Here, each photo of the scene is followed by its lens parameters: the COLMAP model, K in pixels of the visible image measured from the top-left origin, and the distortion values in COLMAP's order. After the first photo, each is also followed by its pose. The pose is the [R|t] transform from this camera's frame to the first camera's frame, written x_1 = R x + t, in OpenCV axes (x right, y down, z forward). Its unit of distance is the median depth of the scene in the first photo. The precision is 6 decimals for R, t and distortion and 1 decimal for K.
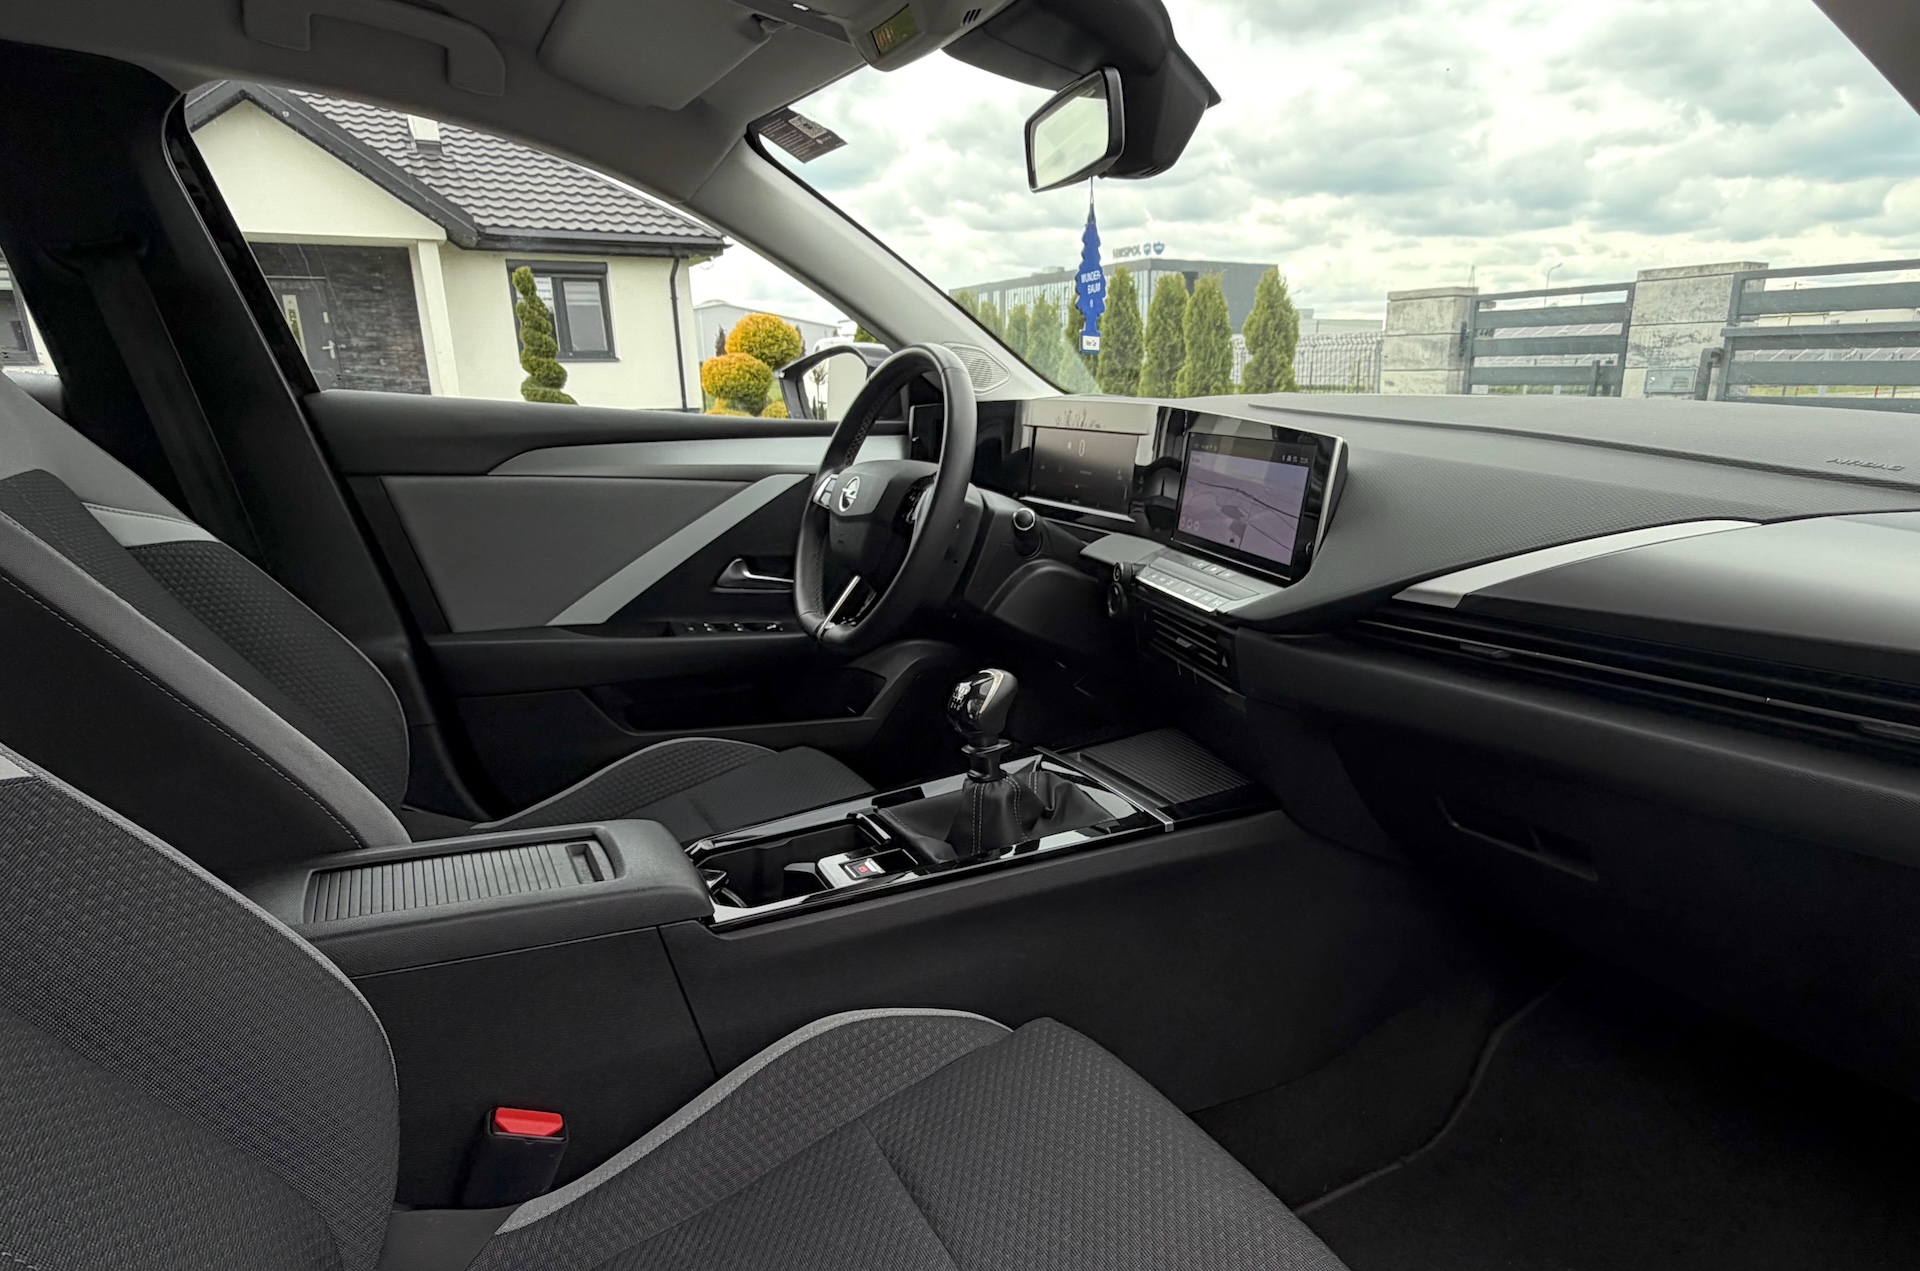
lens RADIAL K [[1103.2, 0, 1026.3], [0, 1103.2, 719.2], [0, 0, 1]] dist [0.000763, 0.002917]
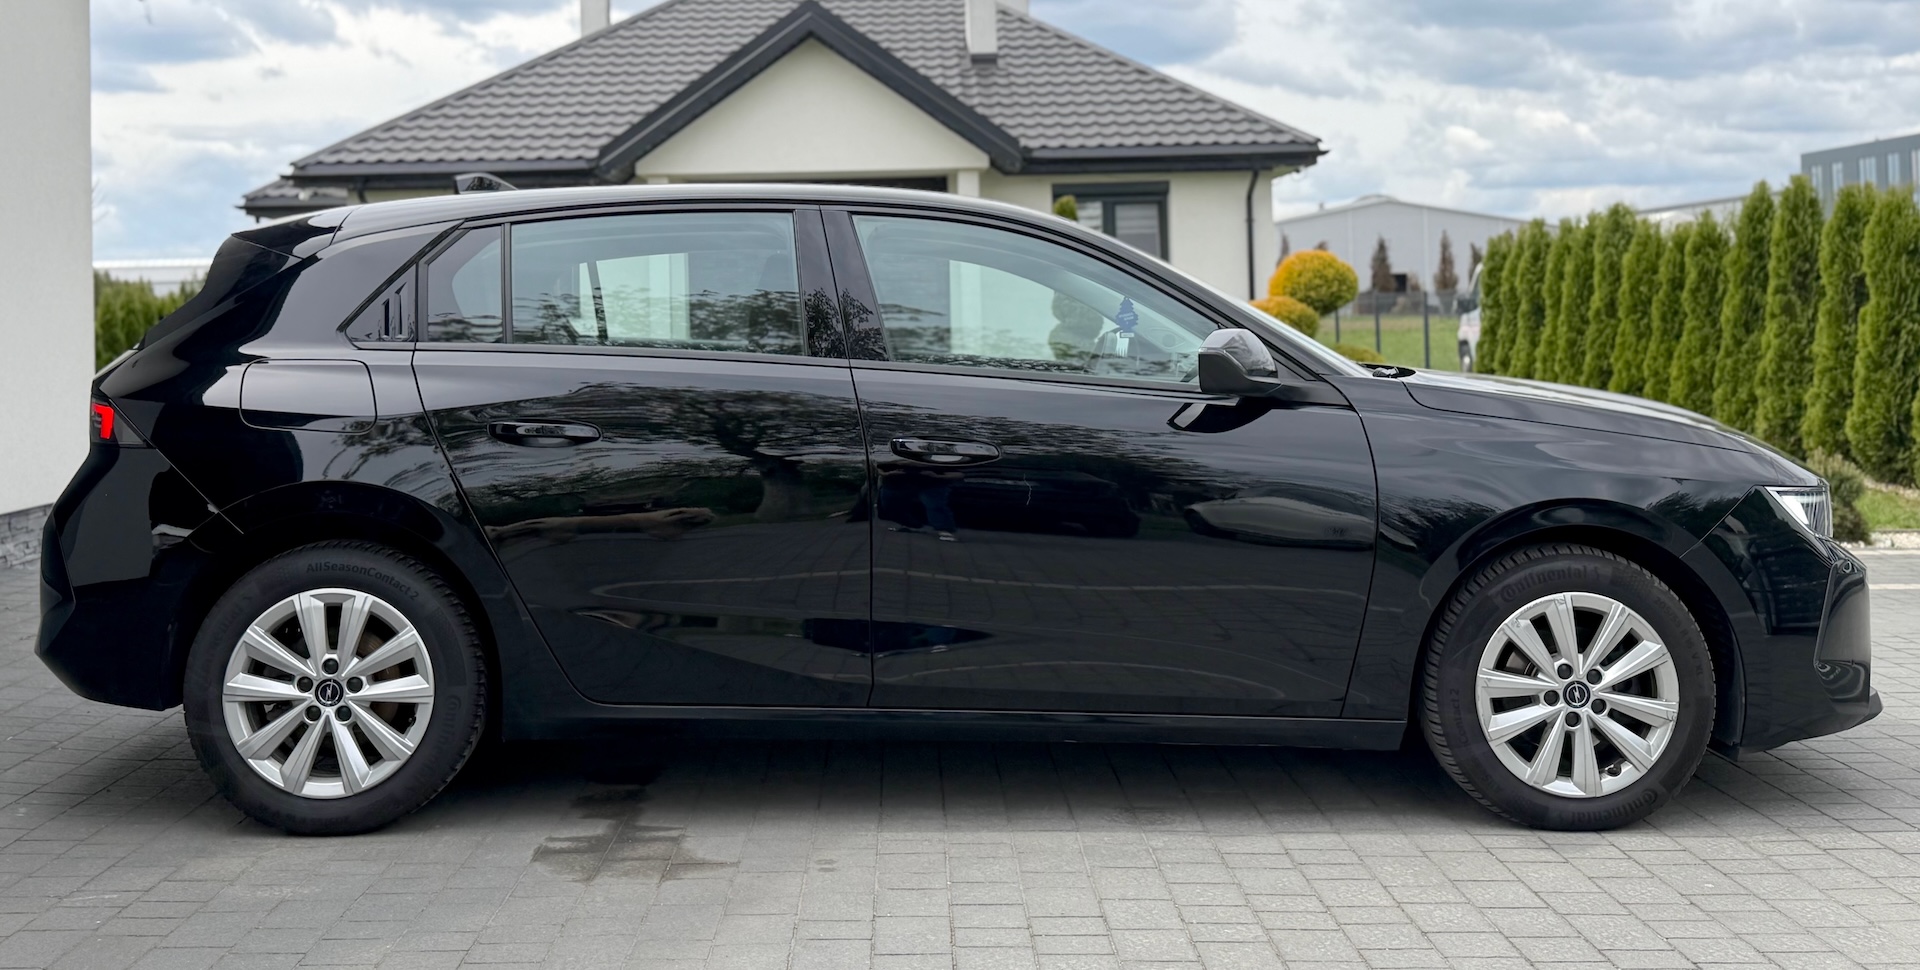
lens RADIAL K [[1912.6, 0, 959.3], [0, 1912.6, 481.9], [0, 0, 1]] dist [0.044438, 0.000000]
pose [[0.889876, 0.029202, -0.455267, 0.189242], [-0.124470, 0.975628, -0.180714, 0.098581], [0.438894, 0.217481, 0.871822, -0.343422]]
